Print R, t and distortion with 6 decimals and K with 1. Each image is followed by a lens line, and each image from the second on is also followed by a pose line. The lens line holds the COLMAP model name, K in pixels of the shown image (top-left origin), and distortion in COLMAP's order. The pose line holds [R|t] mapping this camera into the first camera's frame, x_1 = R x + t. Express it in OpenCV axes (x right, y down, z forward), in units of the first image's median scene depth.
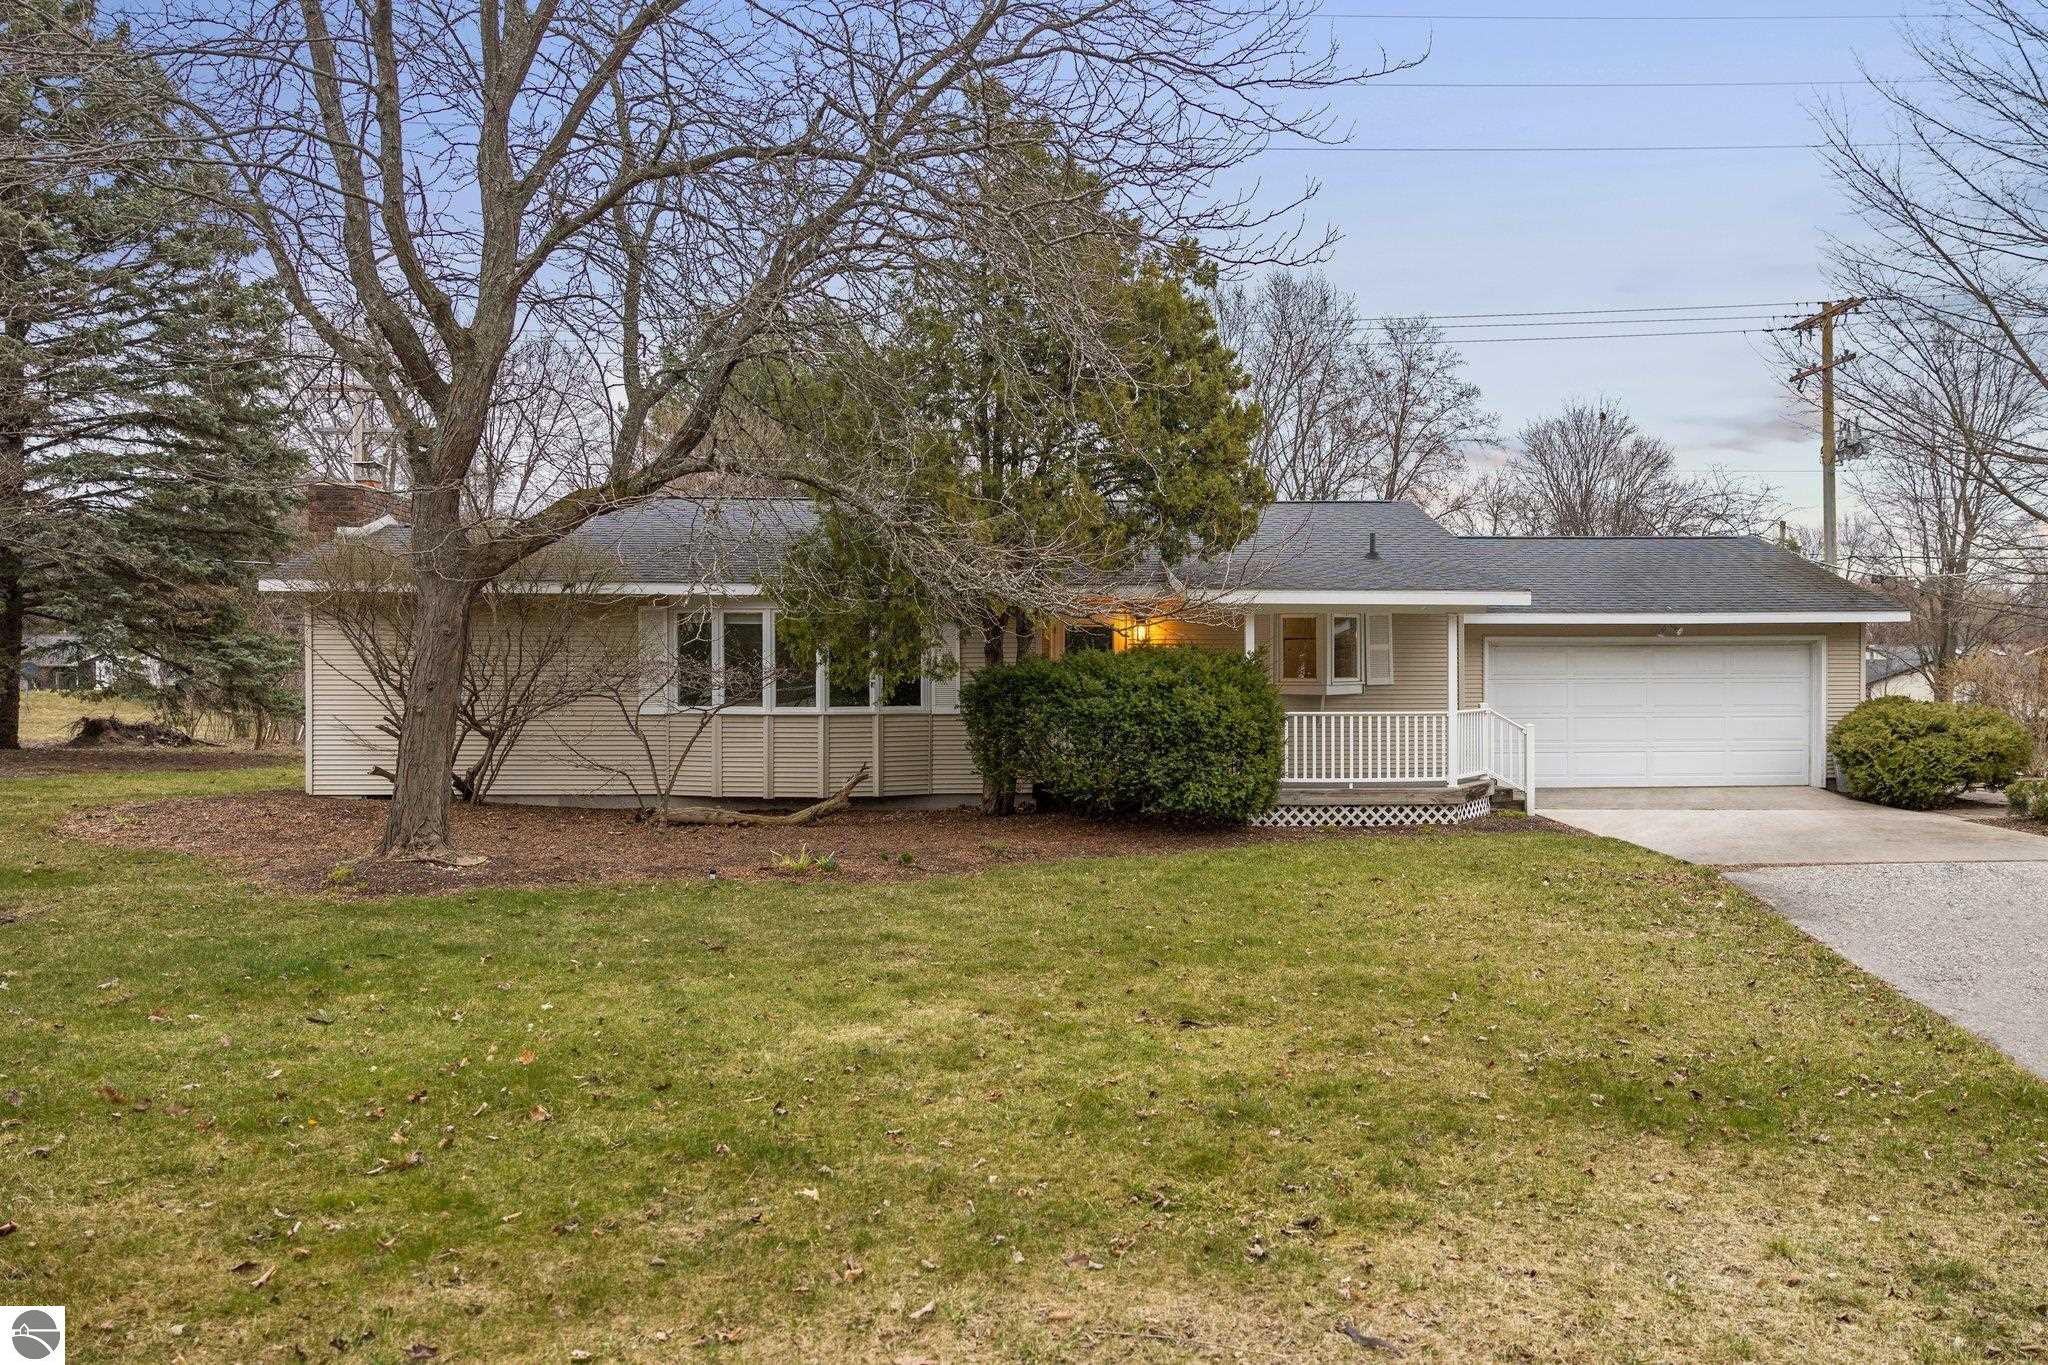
lens RADIAL K [[1397.4, 0, 1033.0], [0, 1397.4, 685.9], [0, 0, 1]] dist [-0.064306, -0.001221]
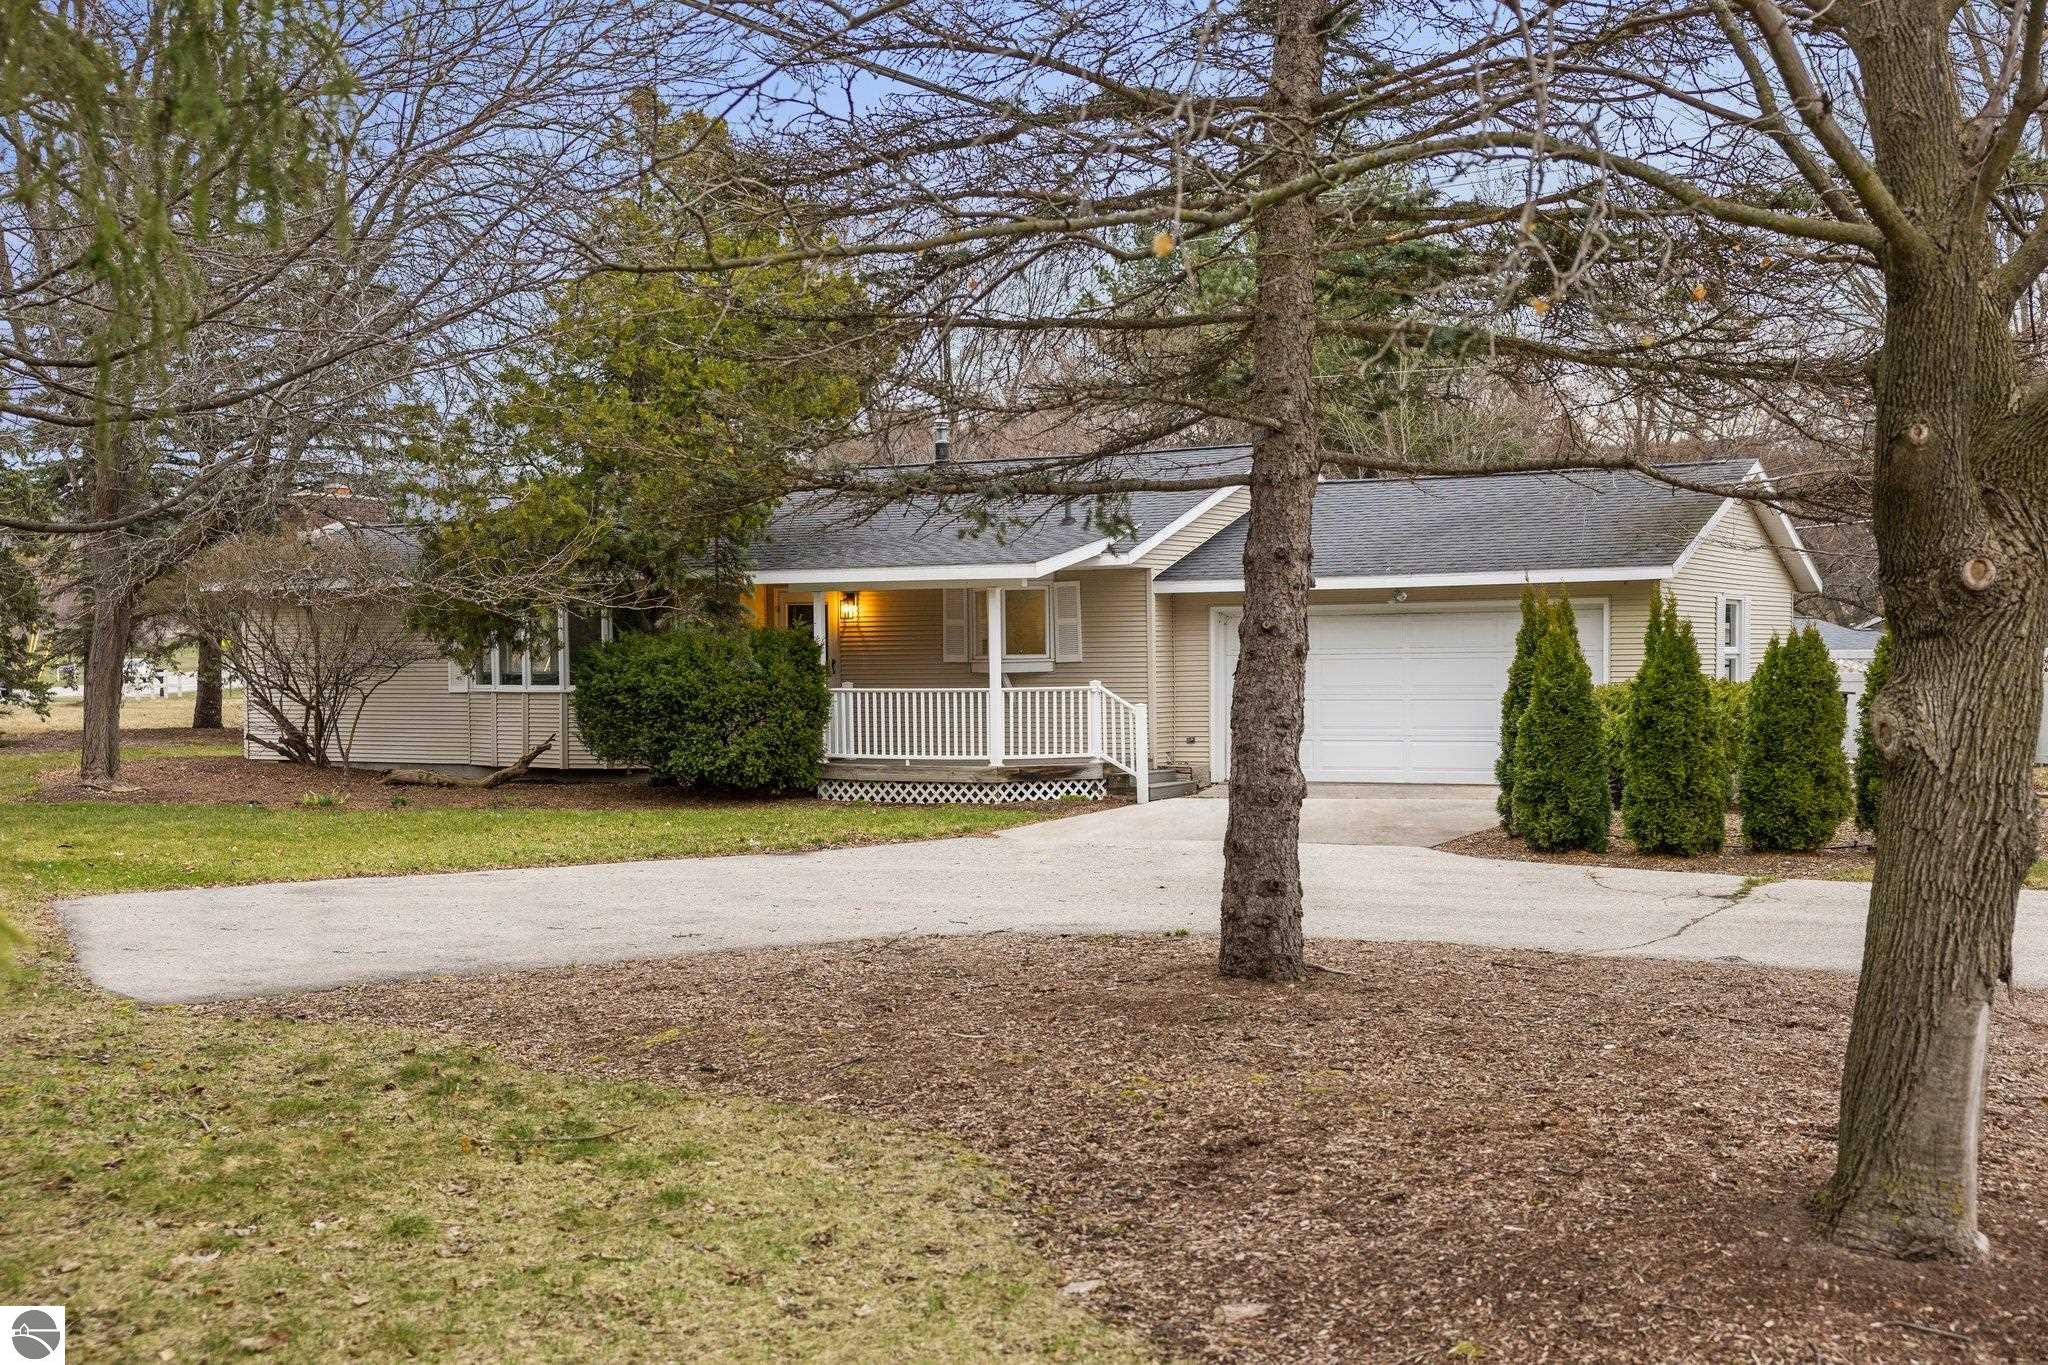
lens RADIAL K [[2397.9, 0, 1026.5], [0, 2397.9, 691.2], [0, 0, 1]] dist [0.150132, 0.000000]
pose [[0.867409, 0.004228, -0.497578, 1.157797], [0.000579, 0.999955, 0.009505, 0.004504], [0.497596, -0.008532, 0.867367, -0.444670]]
